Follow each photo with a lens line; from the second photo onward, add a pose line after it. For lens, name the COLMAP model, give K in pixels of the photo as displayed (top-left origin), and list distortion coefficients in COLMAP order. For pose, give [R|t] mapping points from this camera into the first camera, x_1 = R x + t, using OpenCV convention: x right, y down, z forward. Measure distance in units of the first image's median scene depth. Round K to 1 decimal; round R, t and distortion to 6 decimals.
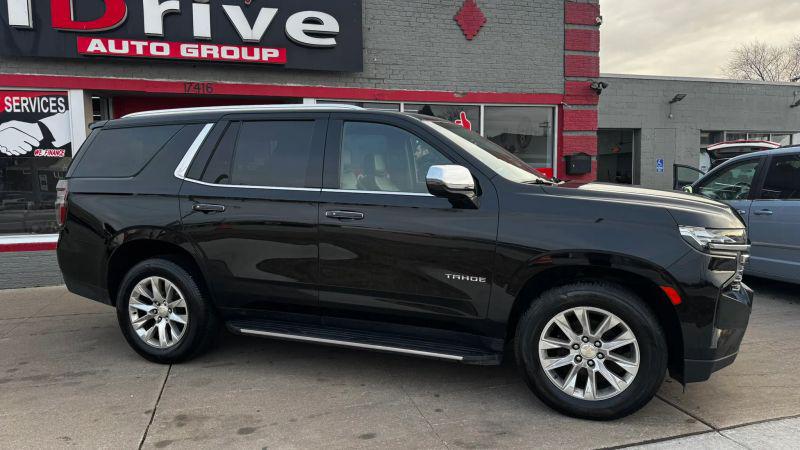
lens RADIAL K [[559.4, 0, 396.8], [0, 559.4, 222.1], [0, 0, 1]] dist [0.060064, -0.079485]
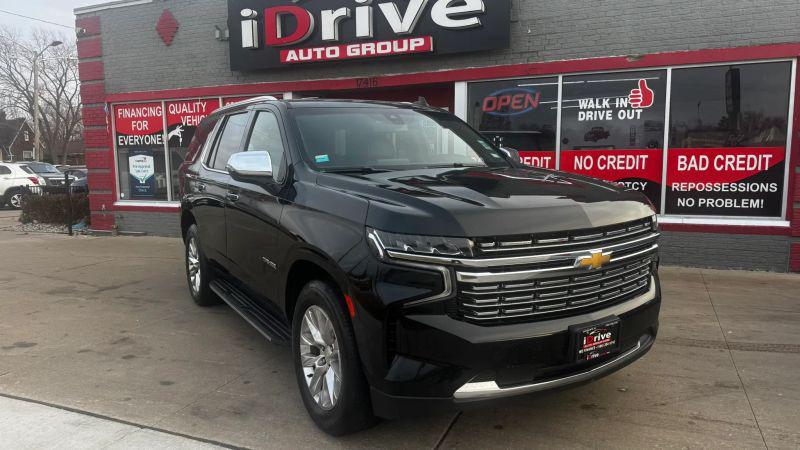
lens RADIAL K [[559.4, 0, 403.2], [0, 559.4, 221.7], [0, 0, 1]] dist [0.060064, -0.079485]
pose [[0.775543, 0.069906, -0.627412, 0.707327], [-0.046994, 0.997485, 0.053051, -0.031586], [0.629543, -0.011659, 0.776878, 0.260556]]
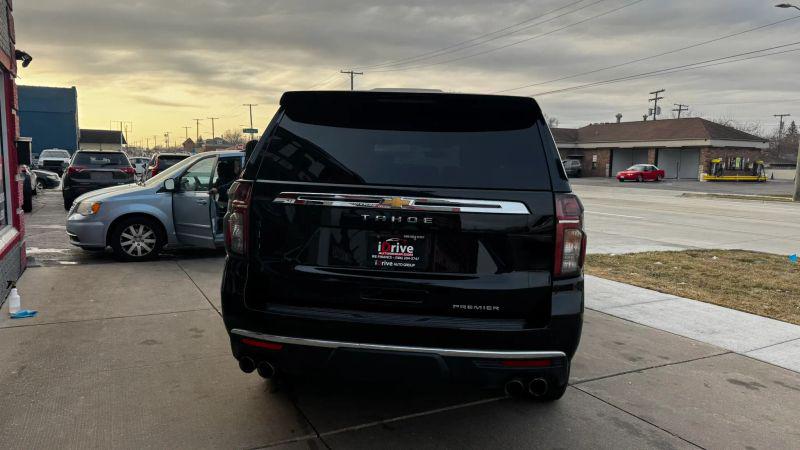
lens RADIAL K [[559.4, 0, 407.8], [0, 559.4, 210.1], [0, 0, 1]] dist [0.060064, -0.079485]
pose [[-0.228870, -0.073723, 0.970661, -1.125138], [0.058843, 0.994257, 0.089390, -0.123809], [-0.971677, 0.077575, -0.223218, 1.301954]]
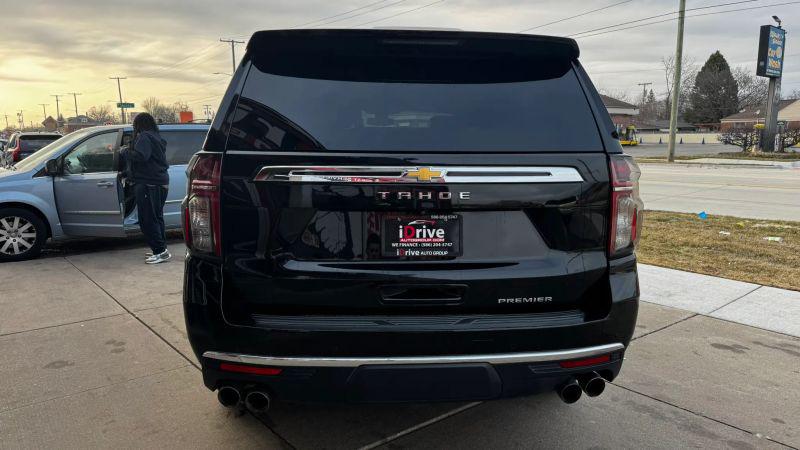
lens RADIAL K [[559.4, 0, 399.5], [0, 559.4, 217.8], [0, 0, 1]] dist [0.060064, -0.079485]
pose [[-0.401615, -0.114313, 0.908646, -0.962922], [0.084409, 0.983335, 0.161018, -0.119866], [-0.911910, 0.141366, -0.385273, 1.378468]]
